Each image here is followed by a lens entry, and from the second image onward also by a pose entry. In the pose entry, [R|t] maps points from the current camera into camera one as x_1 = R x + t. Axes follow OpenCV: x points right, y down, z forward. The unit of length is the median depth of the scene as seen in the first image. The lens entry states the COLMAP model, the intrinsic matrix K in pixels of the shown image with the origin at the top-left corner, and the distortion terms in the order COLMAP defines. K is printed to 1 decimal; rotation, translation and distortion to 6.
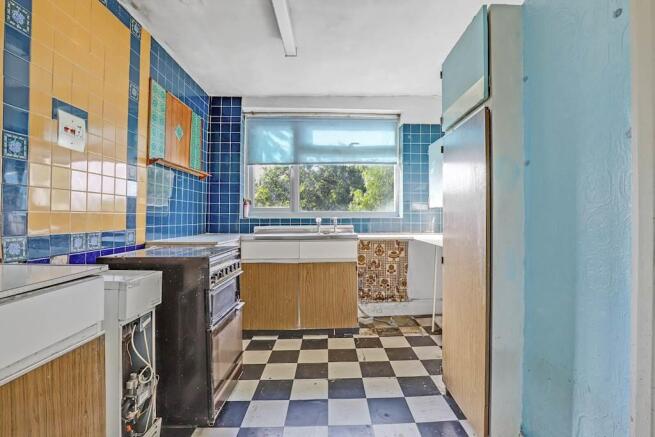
lens RADIAL K [[311.2, 0, 332.1], [0, 311.2, 217.9], [0, 0, 1]] dist [-0.021047, 0.009290]
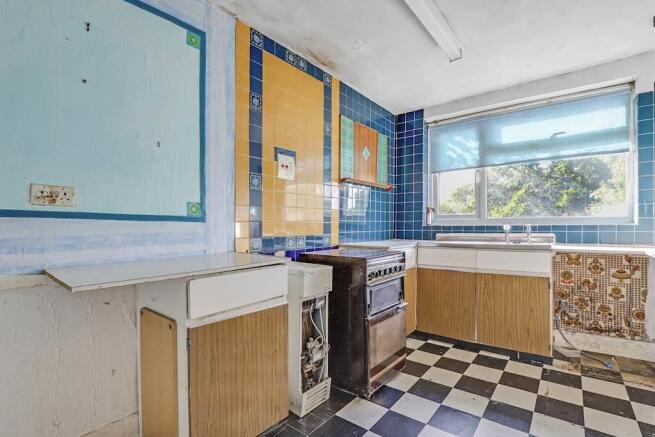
lens RADIAL K [[308.7, 0, 328.8], [0, 308.7, 228.7], [0, 0, 1]] dist [-0.001210, -0.000268]
pose [[0.776053, 0.005261, -0.630645, 0.152950], [0.002414, 0.999933, 0.011313, -0.001122], [0.630663, -0.010302, 0.775989, -0.011834]]
